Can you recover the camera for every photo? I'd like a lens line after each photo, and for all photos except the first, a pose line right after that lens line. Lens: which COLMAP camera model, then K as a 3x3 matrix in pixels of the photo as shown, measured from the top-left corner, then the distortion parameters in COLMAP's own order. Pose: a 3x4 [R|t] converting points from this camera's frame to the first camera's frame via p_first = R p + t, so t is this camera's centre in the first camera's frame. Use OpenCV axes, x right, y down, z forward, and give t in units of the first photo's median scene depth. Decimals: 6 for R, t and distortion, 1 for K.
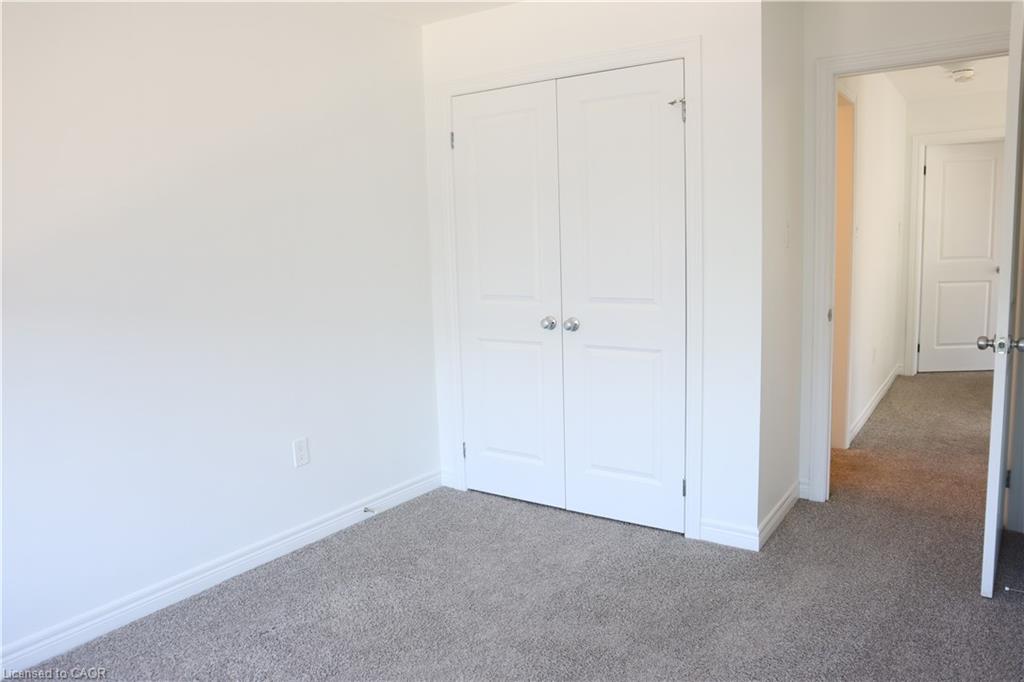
lens RADIAL K [[732.7, 0, 512.0], [0, 732.7, 341.0], [0, 0, 1]] dist [-0.119253, 0.082250]
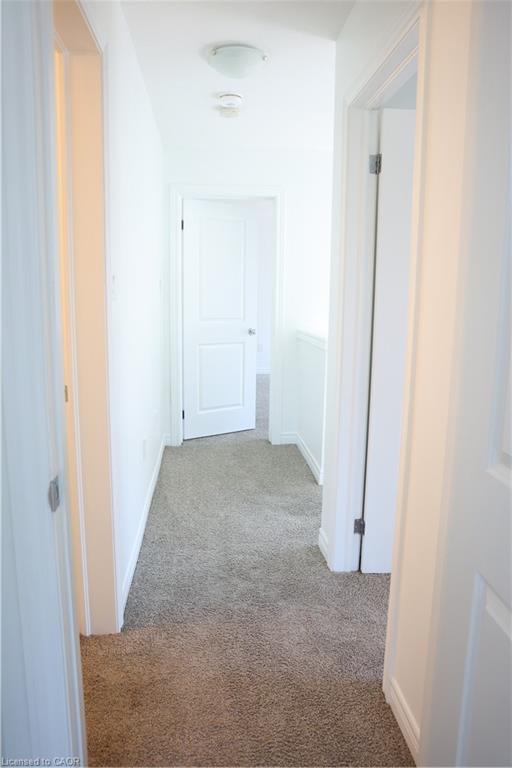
lens RADIAL K [[549.5, 0, 256.0], [0, 549.5, 384.0], [0, 0, 1]] dist [-0.119253, 0.082250]
pose [[0.766745, -0.059803, 0.639160, 0.190624], [0.047756, 0.998206, 0.036108, -0.054438], [-0.640173, 0.002838, 0.768226, 0.393133]]
